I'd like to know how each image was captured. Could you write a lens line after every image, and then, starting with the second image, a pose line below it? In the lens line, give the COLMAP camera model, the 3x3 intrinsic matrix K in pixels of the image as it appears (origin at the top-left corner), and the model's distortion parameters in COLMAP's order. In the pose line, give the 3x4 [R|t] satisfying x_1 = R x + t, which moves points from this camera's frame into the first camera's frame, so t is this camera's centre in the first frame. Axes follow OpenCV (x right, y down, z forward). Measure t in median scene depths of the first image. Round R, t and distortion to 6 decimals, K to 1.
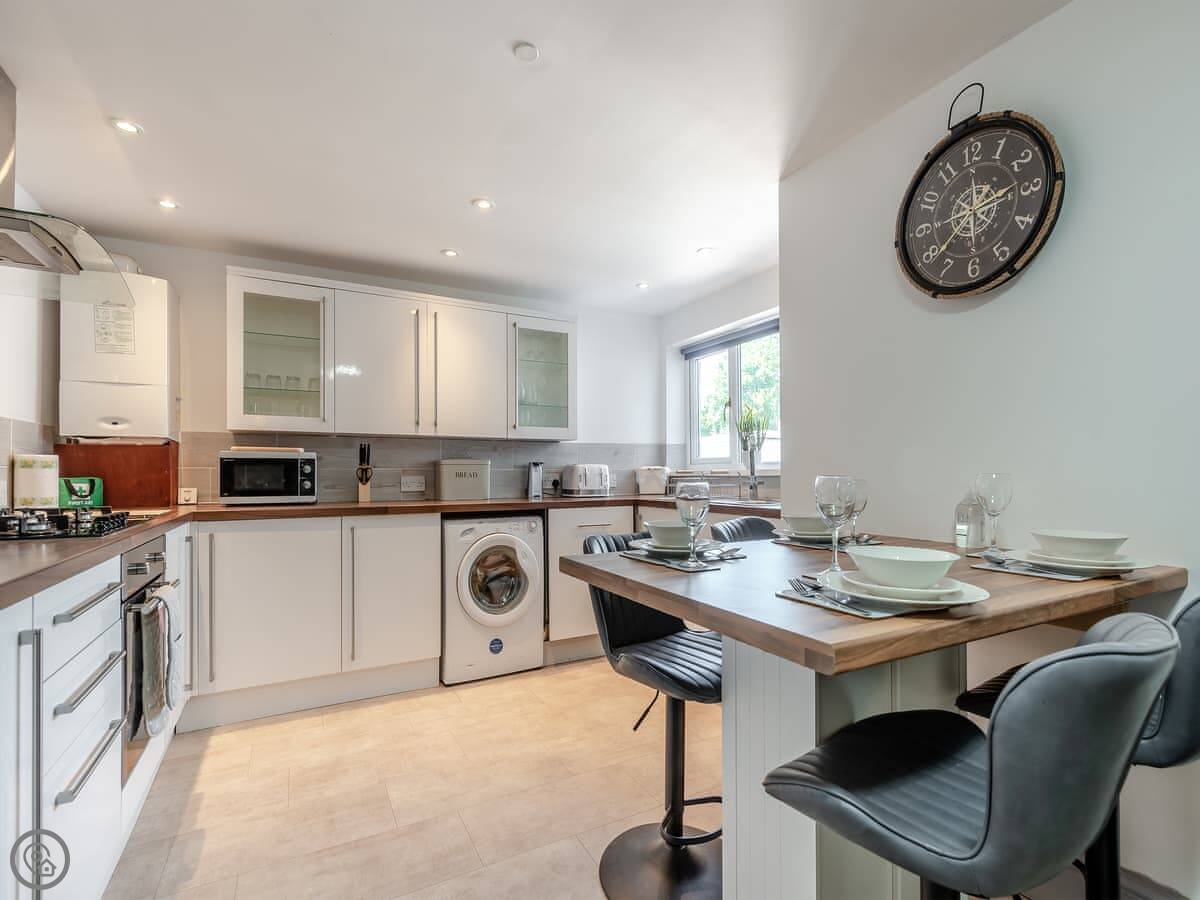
lens RADIAL K [[539.9, 0, 600.5], [0, 539.9, 468.4], [0, 0, 1]] dist [0.000324, -0.000807]
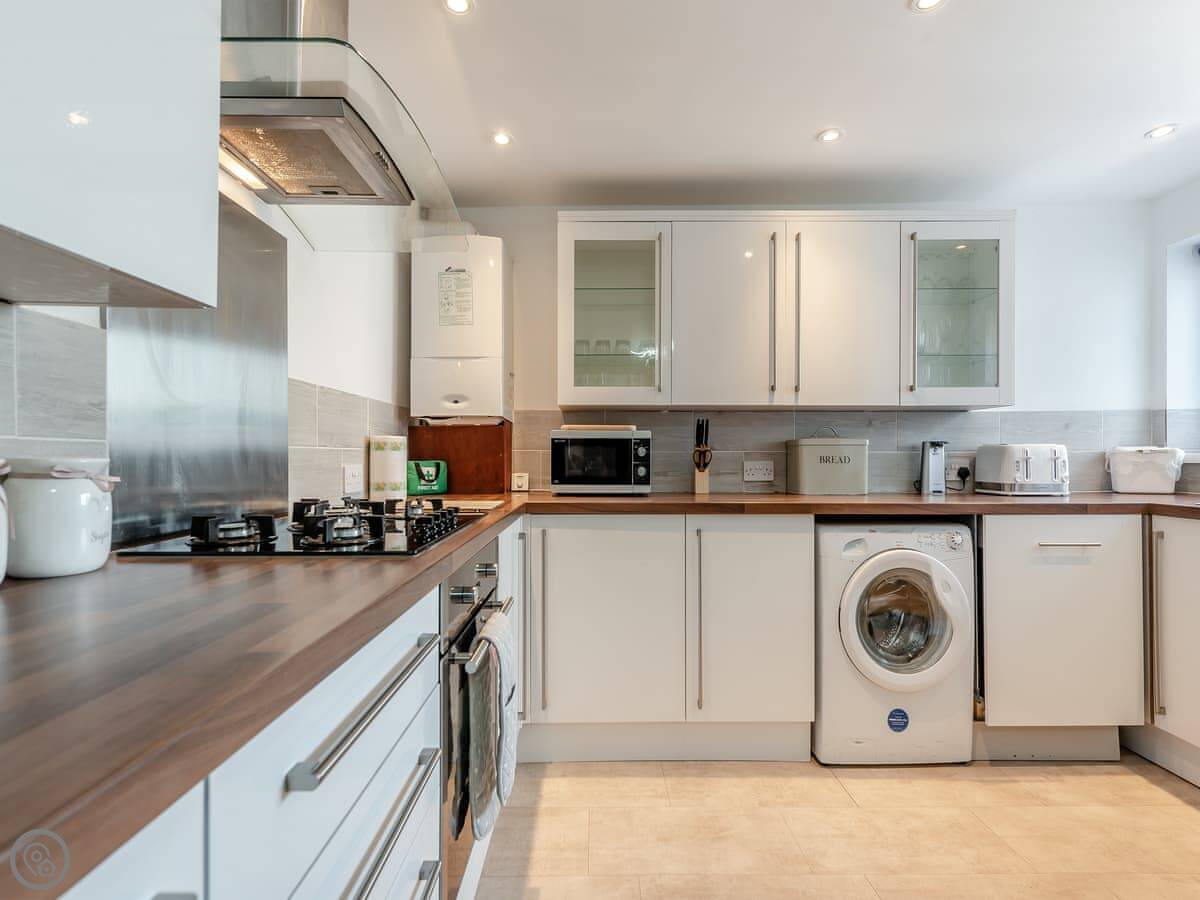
lens RADIAL K [[474.5, 0, 600.0], [0, 474.5, 450.0], [0, 0, 1]] dist [0.000873, -0.000118]
pose [[0.886547, -0.004106, -0.462621, -0.275176], [0.001244, 0.999978, -0.006491, 0.003404], [0.462637, 0.005179, 0.886533, 0.353196]]
